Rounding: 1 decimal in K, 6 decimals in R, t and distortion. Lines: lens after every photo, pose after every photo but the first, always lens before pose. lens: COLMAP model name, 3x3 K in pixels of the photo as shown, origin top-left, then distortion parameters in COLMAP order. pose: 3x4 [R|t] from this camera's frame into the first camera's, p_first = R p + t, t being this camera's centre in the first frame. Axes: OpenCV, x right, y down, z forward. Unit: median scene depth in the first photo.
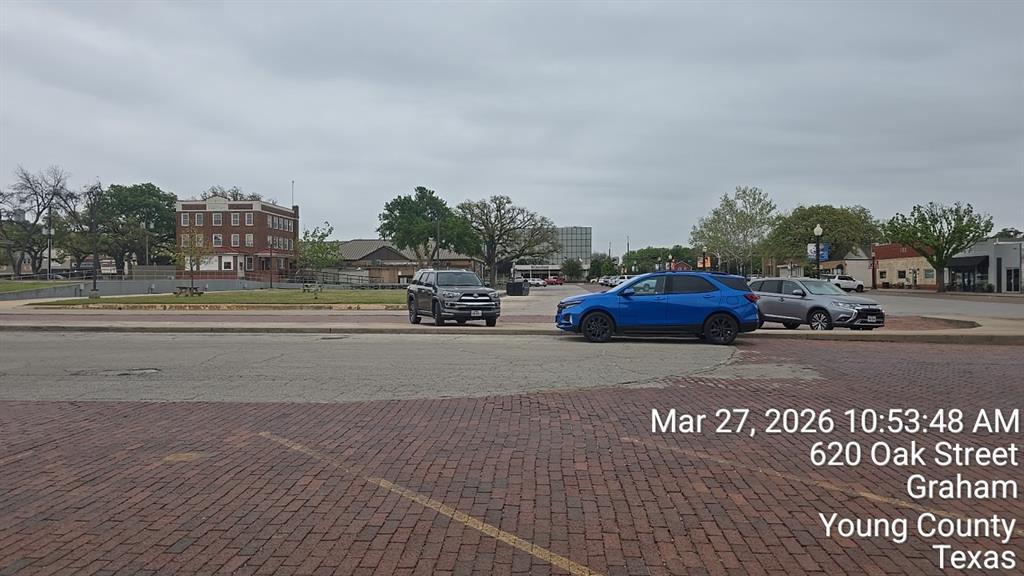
lens RADIAL K [[679.8, 0, 509.1], [0, 679.8, 282.5], [0, 0, 1]] dist [0.062677, -0.061393]
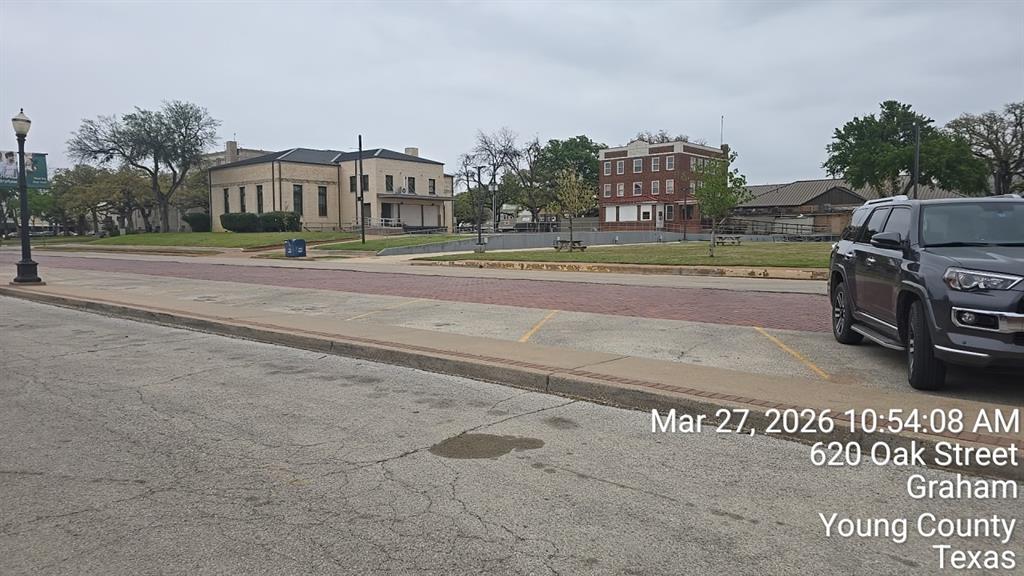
lens RADIAL K [[679.8, 0, 512.4], [0, 679.8, 281.0], [0, 0, 1]] dist [0.062677, -0.061393]
pose [[0.809759, 0.033890, -0.585783, -0.048325], [0.007361, 0.997665, 0.067895, -0.001459], [0.586716, -0.059291, 0.807619, 0.430874]]
